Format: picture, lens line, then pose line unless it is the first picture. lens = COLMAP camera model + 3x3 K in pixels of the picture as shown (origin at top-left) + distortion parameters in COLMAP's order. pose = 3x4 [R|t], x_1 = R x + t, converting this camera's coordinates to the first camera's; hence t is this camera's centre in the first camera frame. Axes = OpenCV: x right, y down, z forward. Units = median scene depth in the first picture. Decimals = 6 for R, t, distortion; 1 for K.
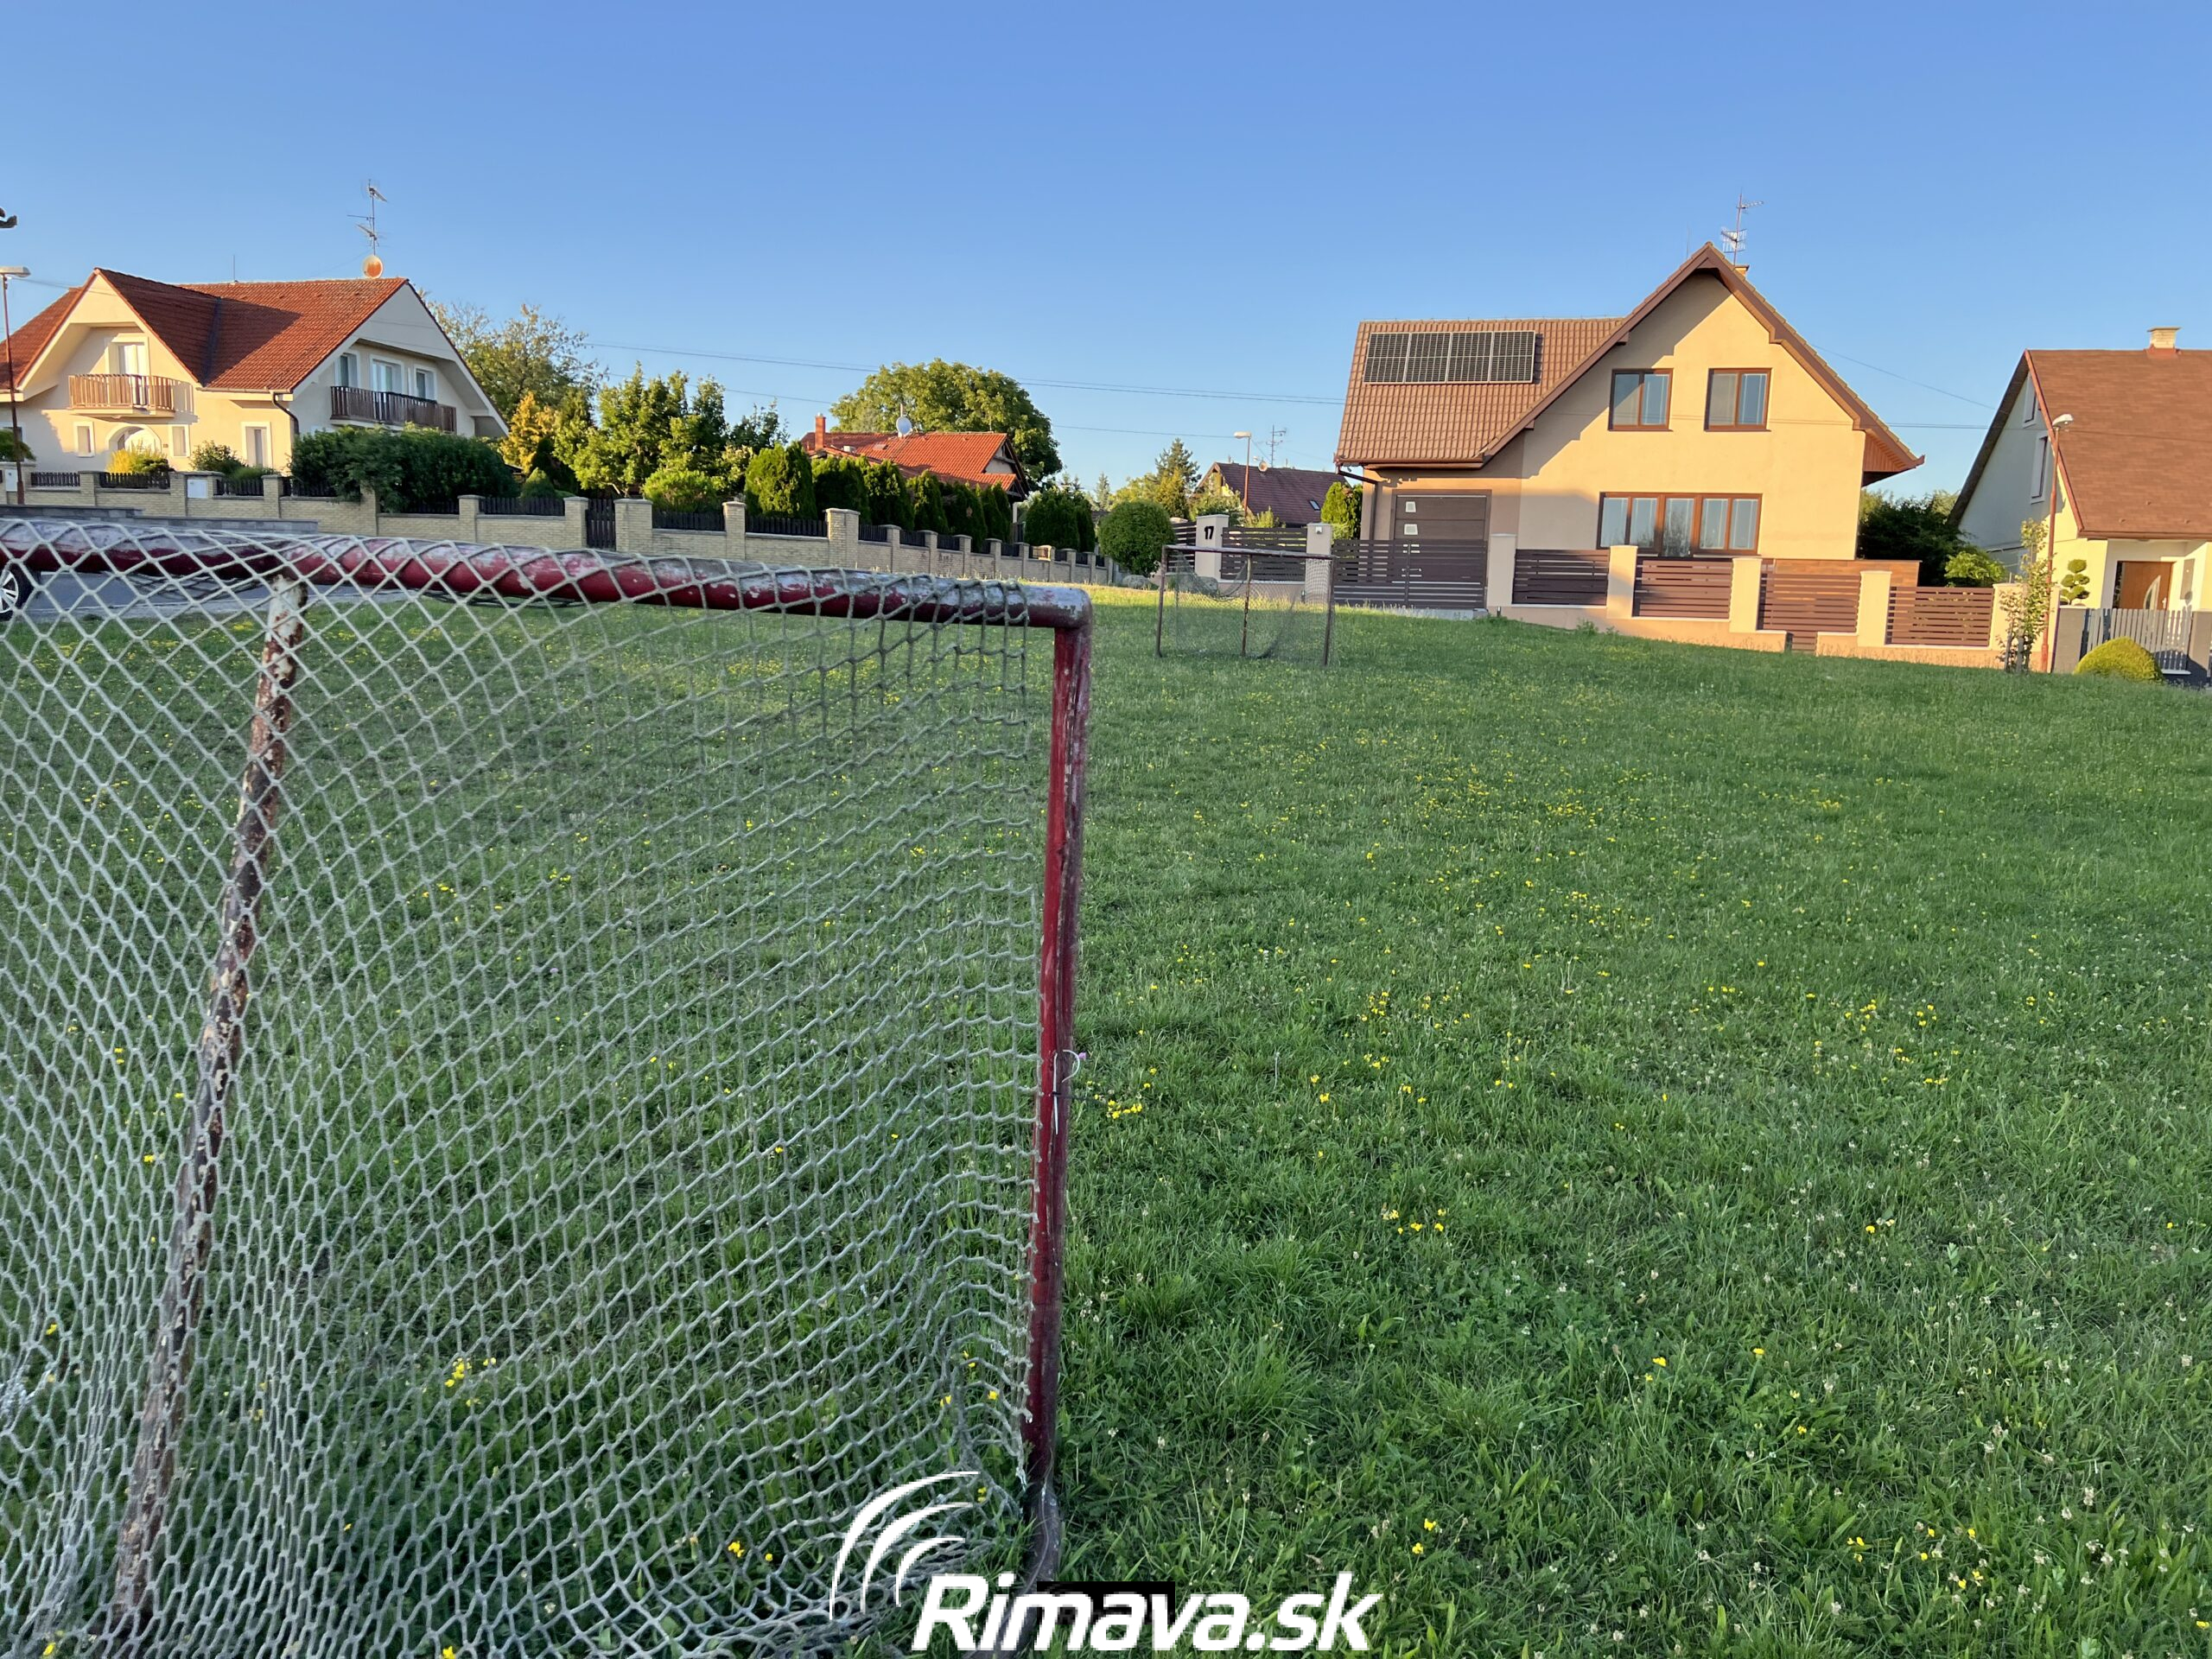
lens RADIAL K [[1694.3, 0, 1105.7], [0, 1694.3, 819.3], [0, 0, 1]] dist [0.047550, -0.053966]
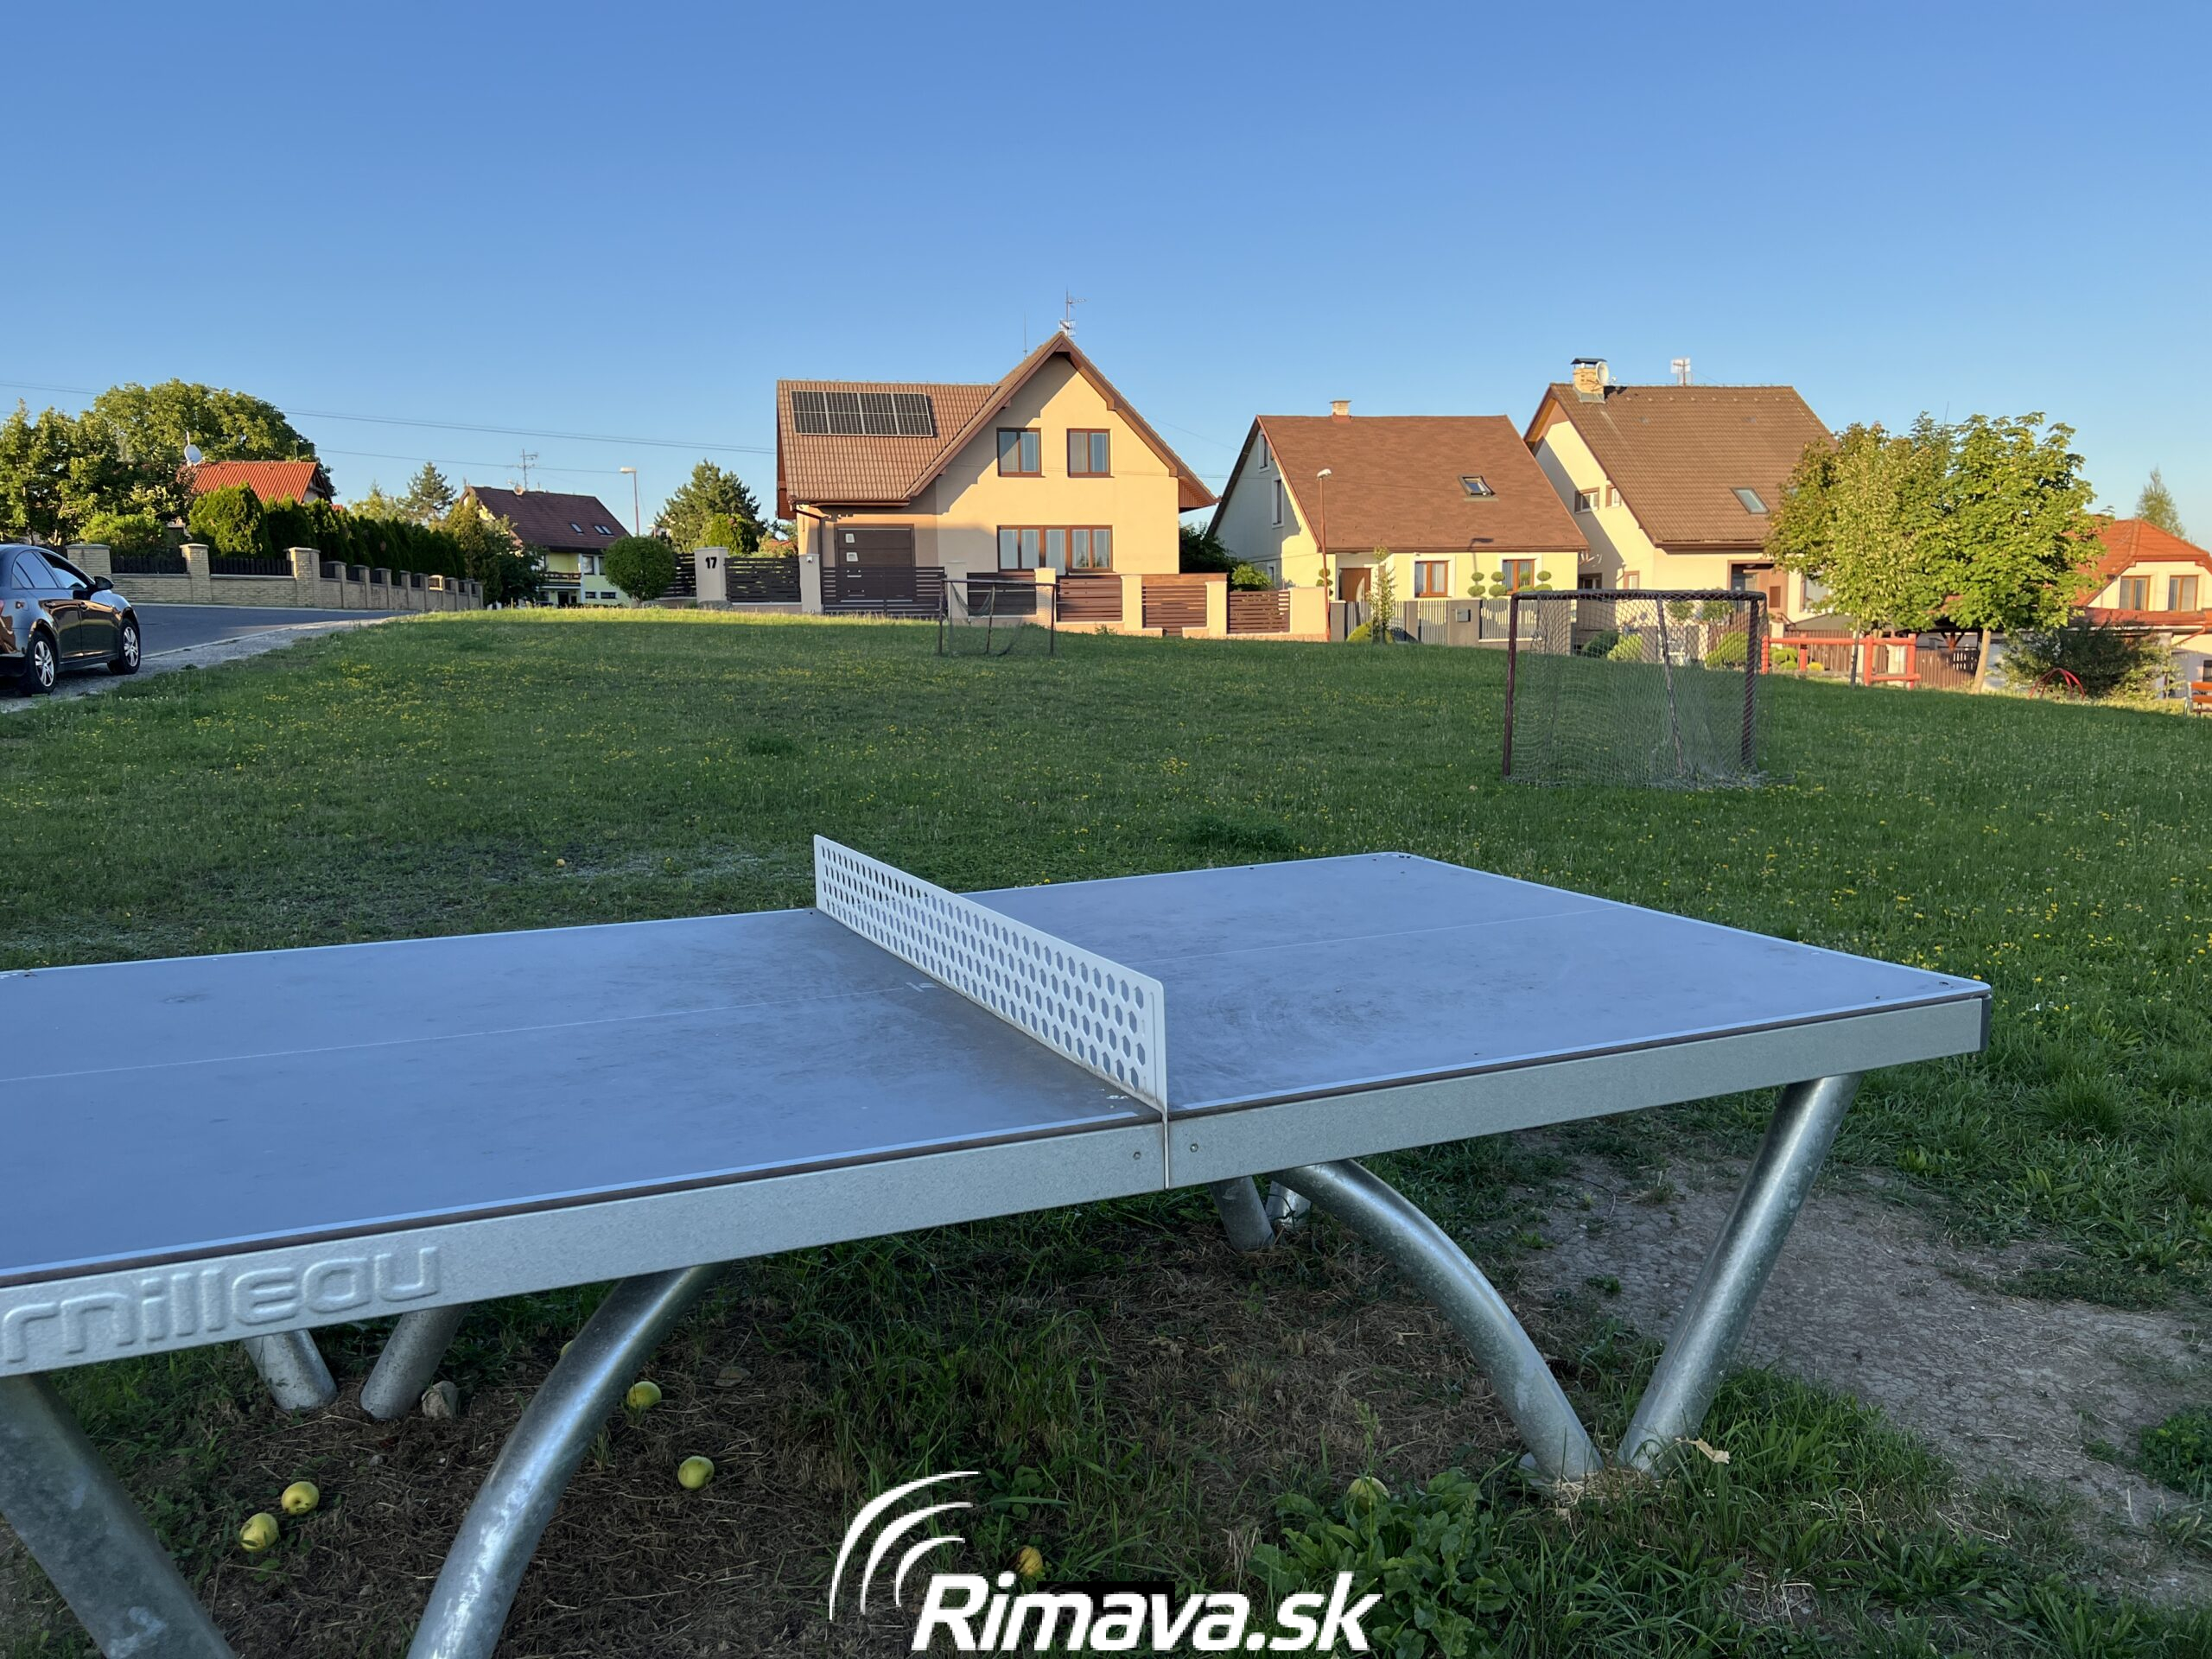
lens RADIAL K [[1694.3, 0, 1065.3], [0, 1694.3, 861.9], [0, 0, 1]] dist [0.047550, -0.053966]
pose [[0.897812, -0.101650, 0.428488, -0.231364], [0.094844, 0.994794, 0.037268, 0.015729], [-0.430045, 0.007180, 0.902779, -0.163551]]
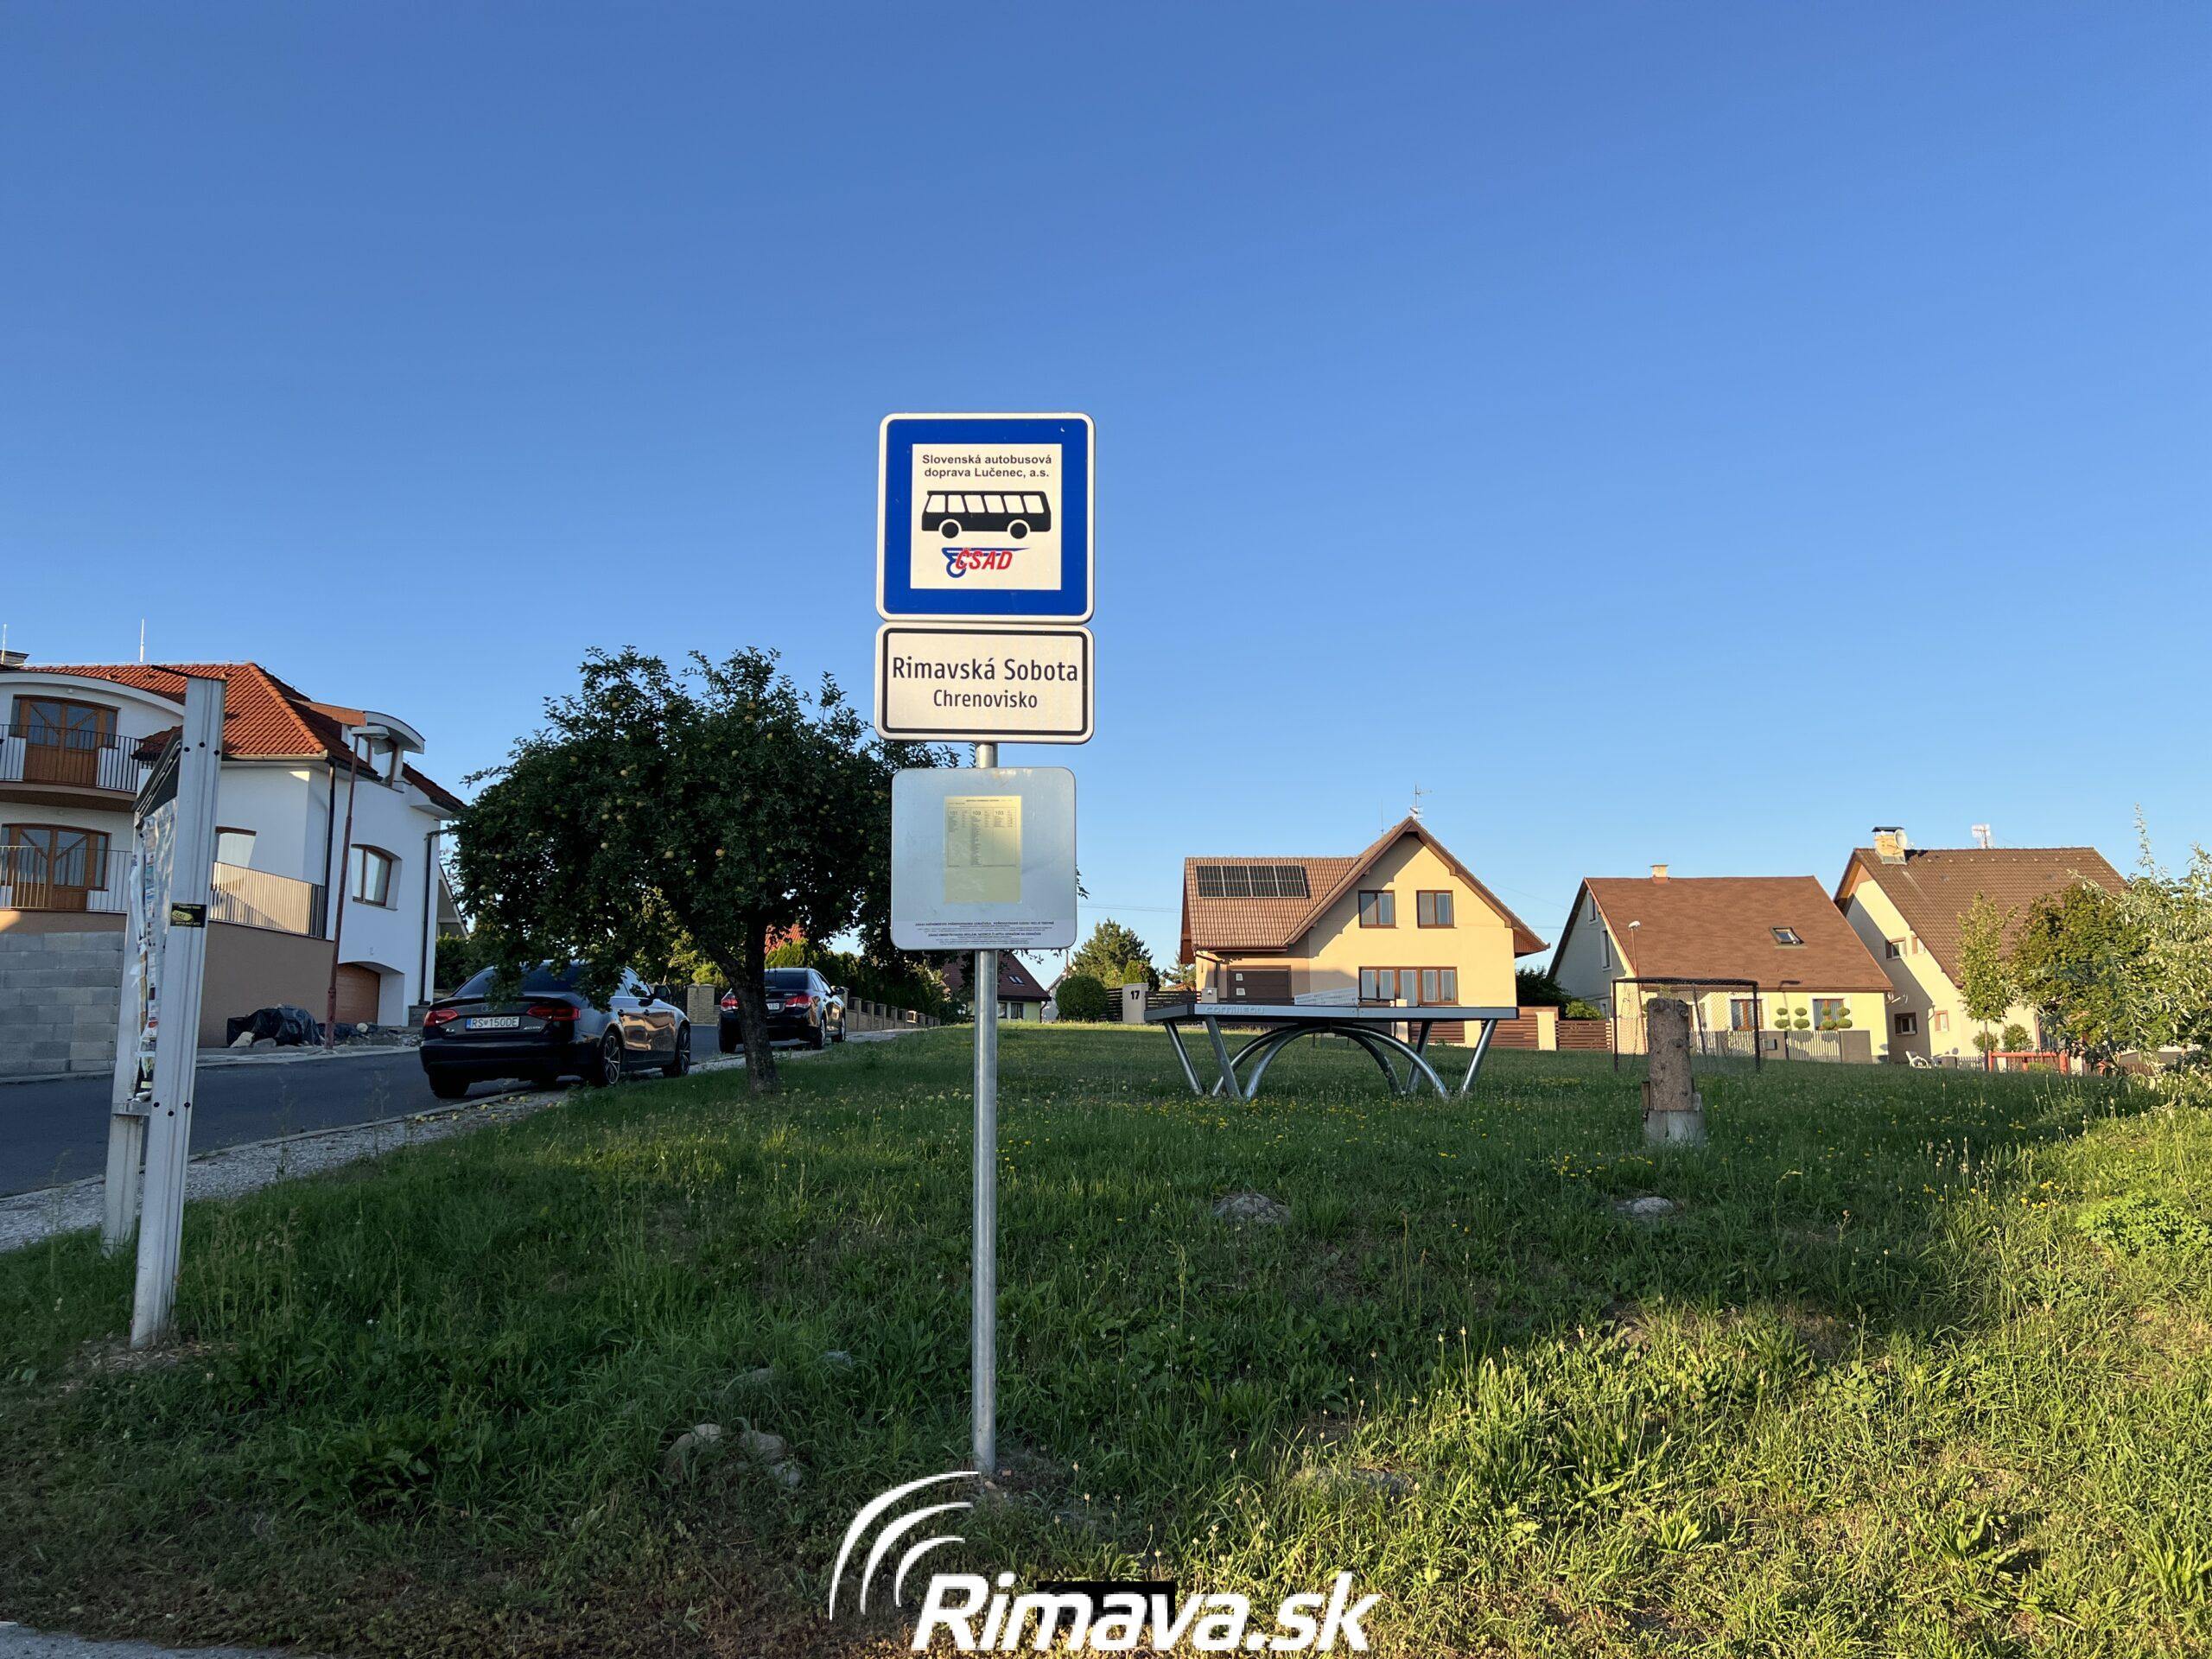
lens RADIAL K [[1694.3, 0, 1059.0], [0, 1694.3, 852.7], [0, 0, 1]] dist [0.047550, -0.053966]
pose [[0.970738, 0.002720, 0.240126, -0.347338], [0.058664, 0.966954, -0.248109, 0.075603], [-0.232865, 0.254936, 0.938500, -0.417080]]
